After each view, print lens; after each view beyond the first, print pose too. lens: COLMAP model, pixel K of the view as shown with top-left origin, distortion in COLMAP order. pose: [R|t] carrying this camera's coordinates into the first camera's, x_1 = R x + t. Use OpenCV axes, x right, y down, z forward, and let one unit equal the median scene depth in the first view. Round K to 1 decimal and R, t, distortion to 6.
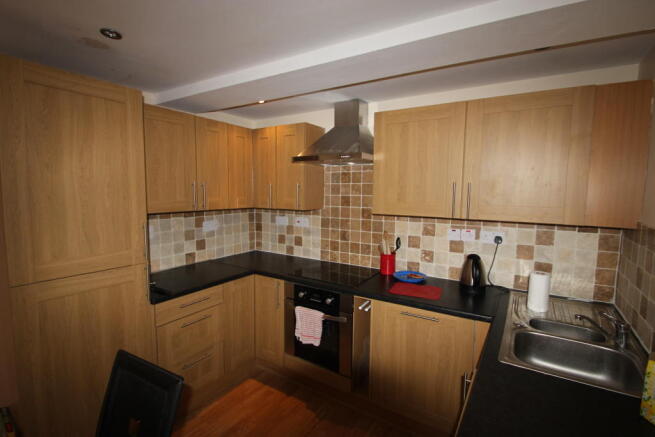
lens RADIAL K [[313.4, 0, 328.6], [0, 313.4, 219.3], [0, 0, 1]] dist [0.001808, 0.000144]
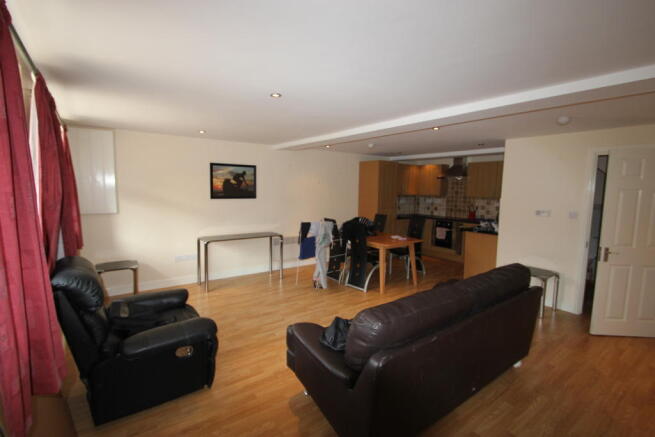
lens RADIAL K [[313.4, 0, 325.1], [0, 313.4, 221.3], [0, 0, 1]] dist [0.001808, 0.000144]
pose [[0.932040, 0.041532, -0.359969, -0.017538], [-0.036269, 0.999114, 0.021366, 0.162727], [0.360537, -0.006858, 0.932720, -1.809425]]
